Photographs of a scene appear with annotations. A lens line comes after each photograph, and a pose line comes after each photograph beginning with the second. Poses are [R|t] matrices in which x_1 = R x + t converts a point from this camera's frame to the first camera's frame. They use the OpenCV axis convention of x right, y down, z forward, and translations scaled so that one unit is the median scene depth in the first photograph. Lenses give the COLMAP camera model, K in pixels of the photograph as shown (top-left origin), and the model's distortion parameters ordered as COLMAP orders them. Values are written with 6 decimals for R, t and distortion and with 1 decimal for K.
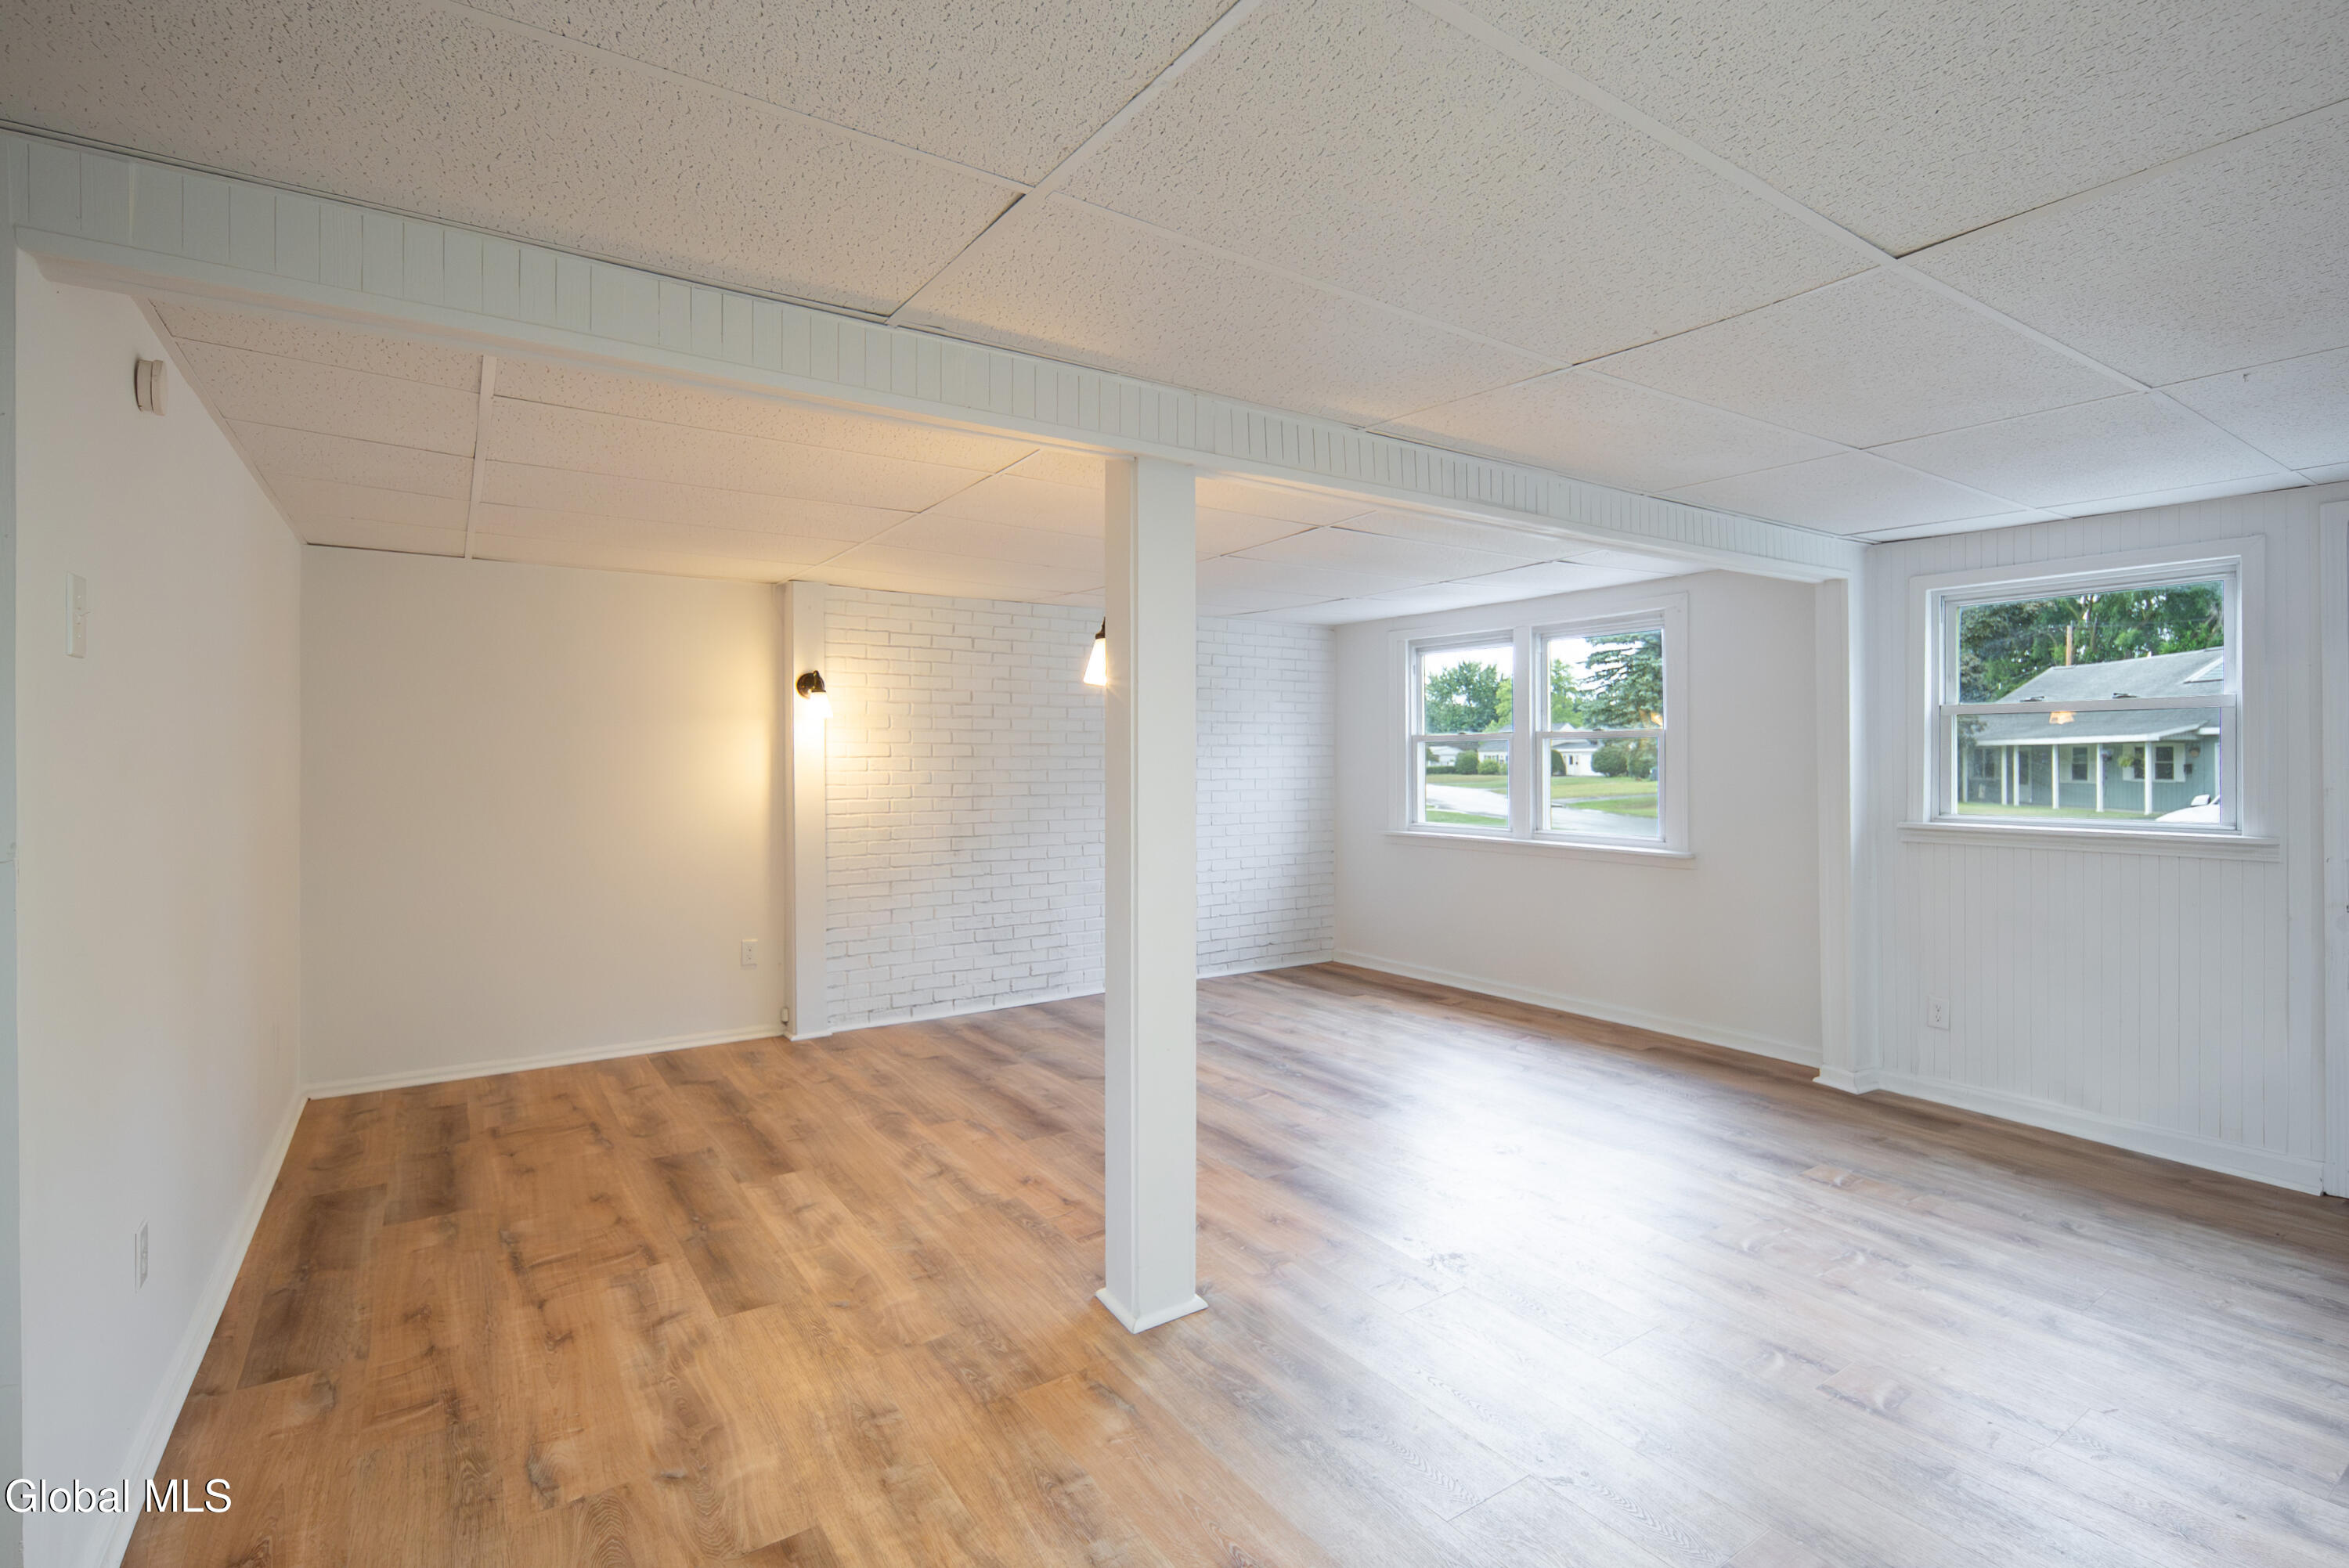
lens RADIAL K [[1078.3, 0, 1179.5], [0, 1078.3, 771.2], [0, 0, 1]] dist [-0.003459, -0.000472]
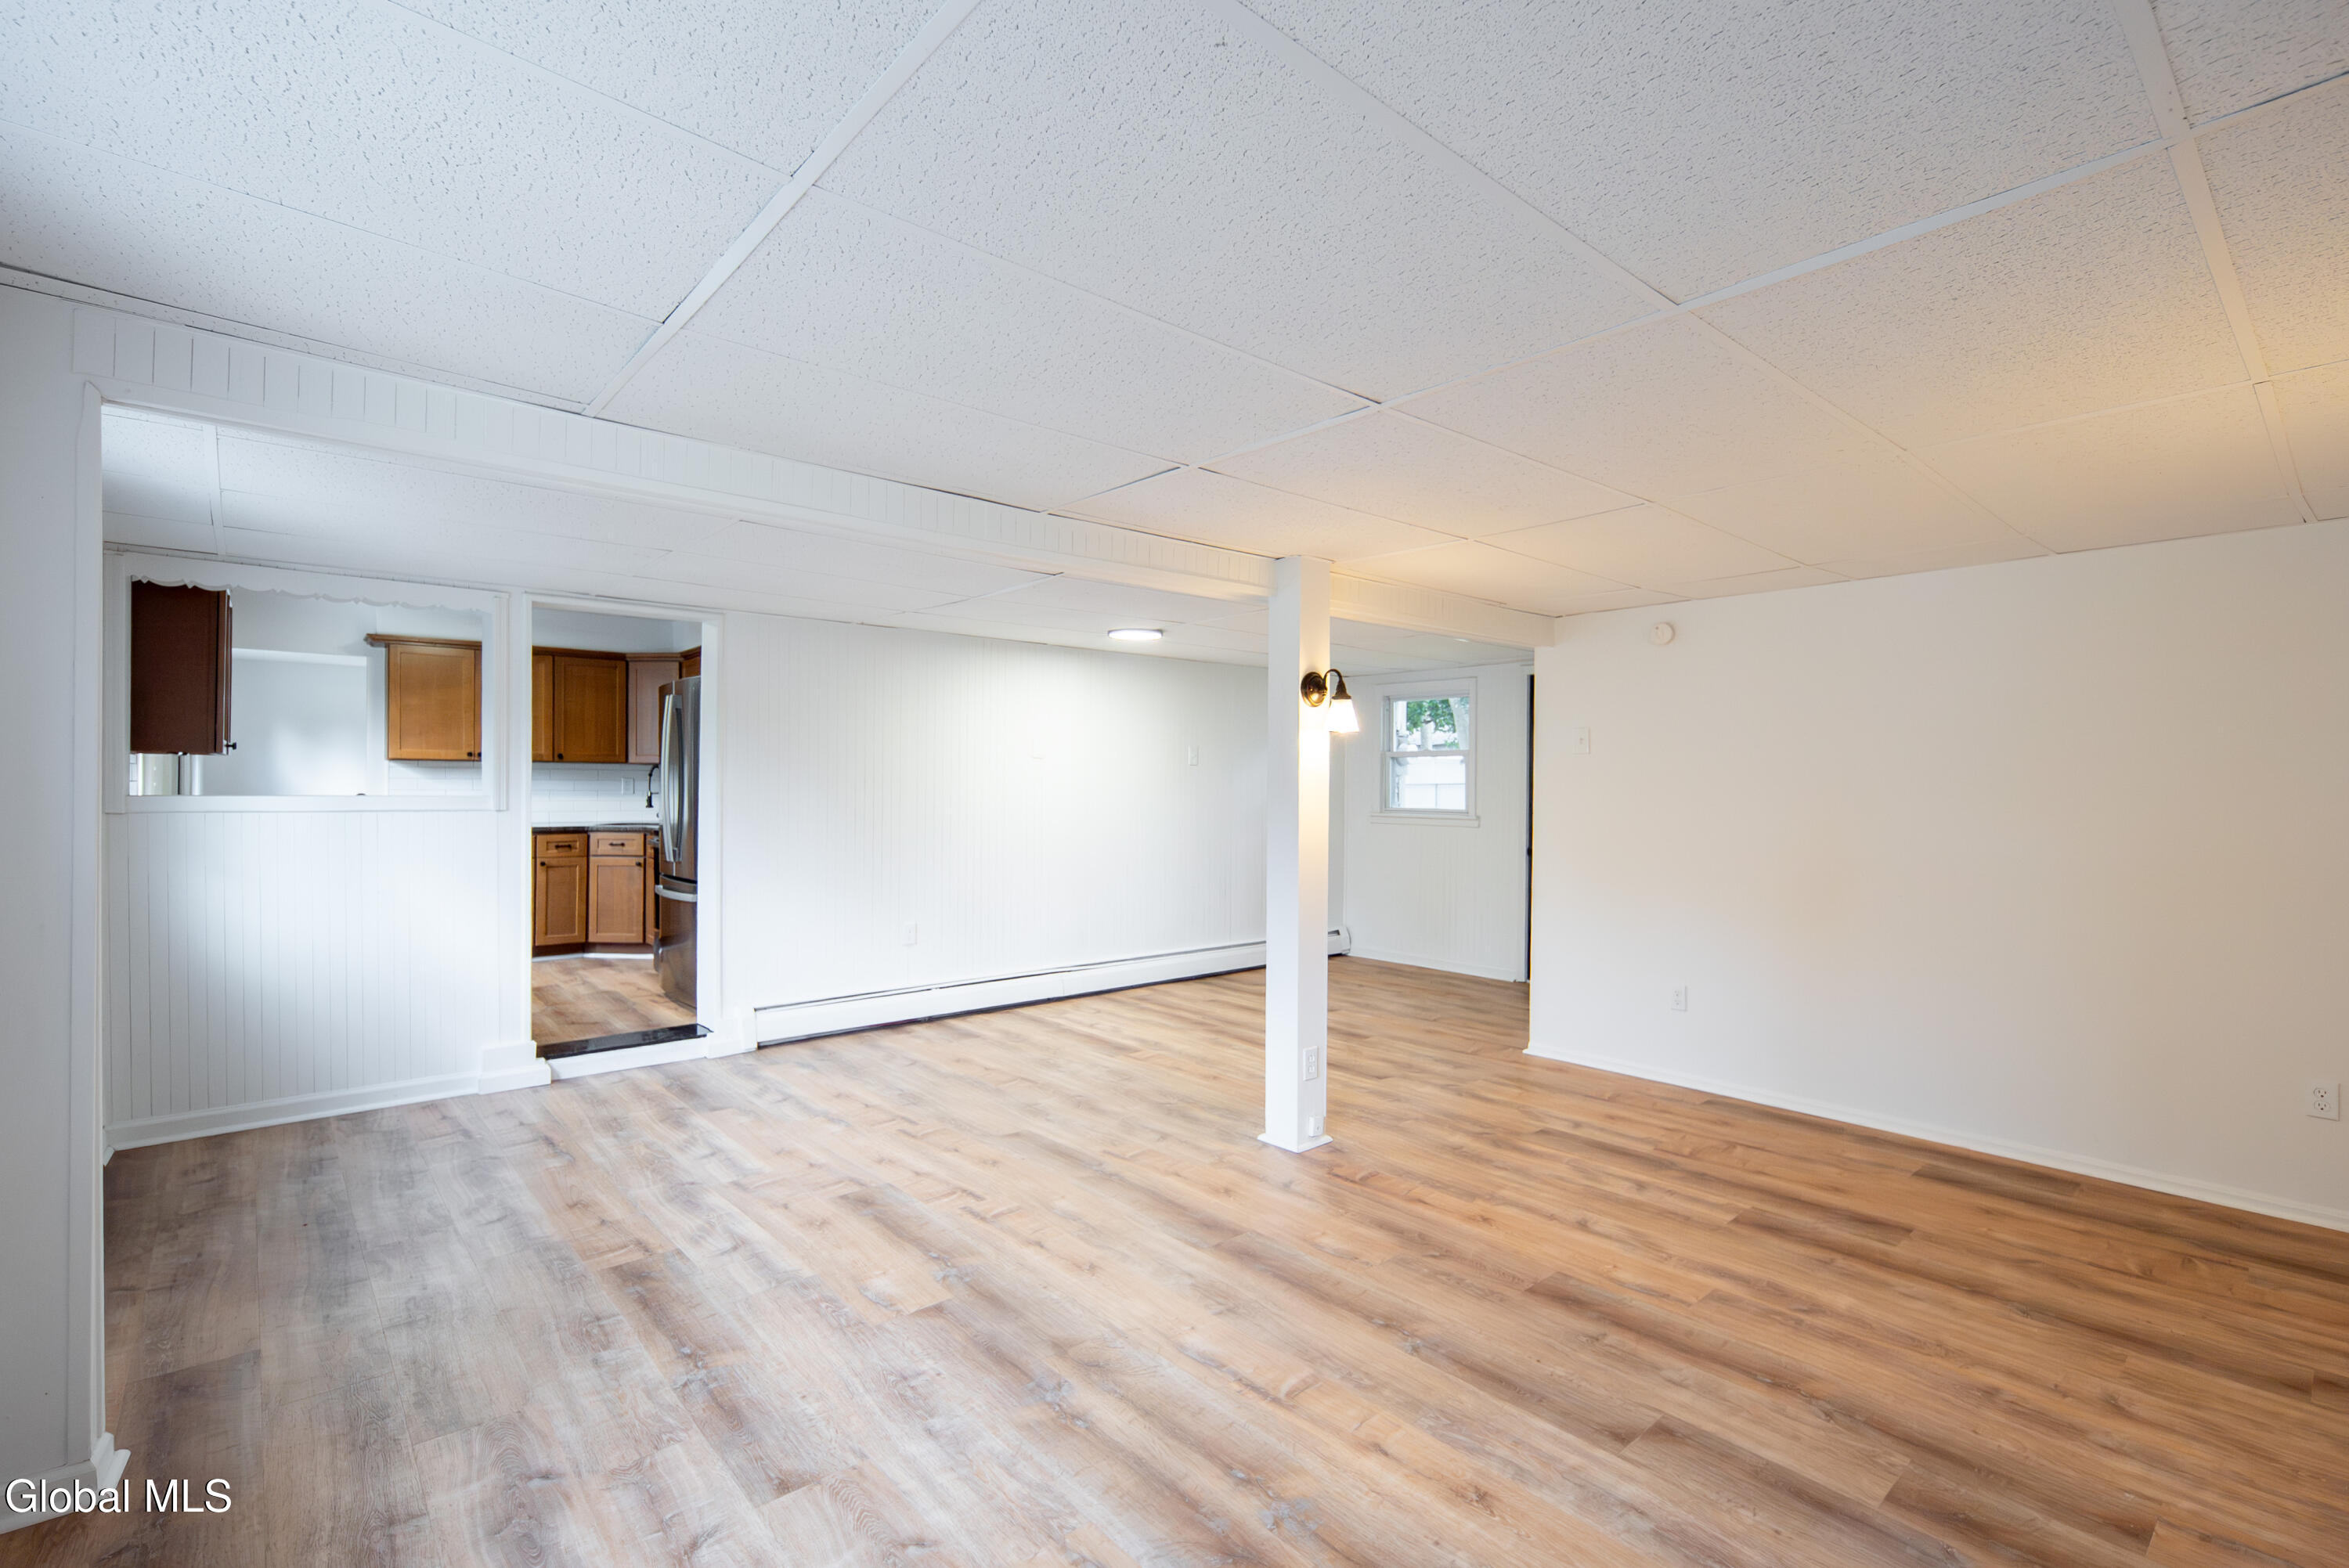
lens RADIAL K [[1078.3, 0, 1174.1], [0, 1078.3, 784.3], [0, 0, 1]] dist [-0.003459, -0.000472]
pose [[-0.992121, -0.004195, -0.125216, 0.274236], [-0.006100, 0.999871, 0.014830, -0.029784], [0.125137, 0.015477, -0.992019, 2.020187]]
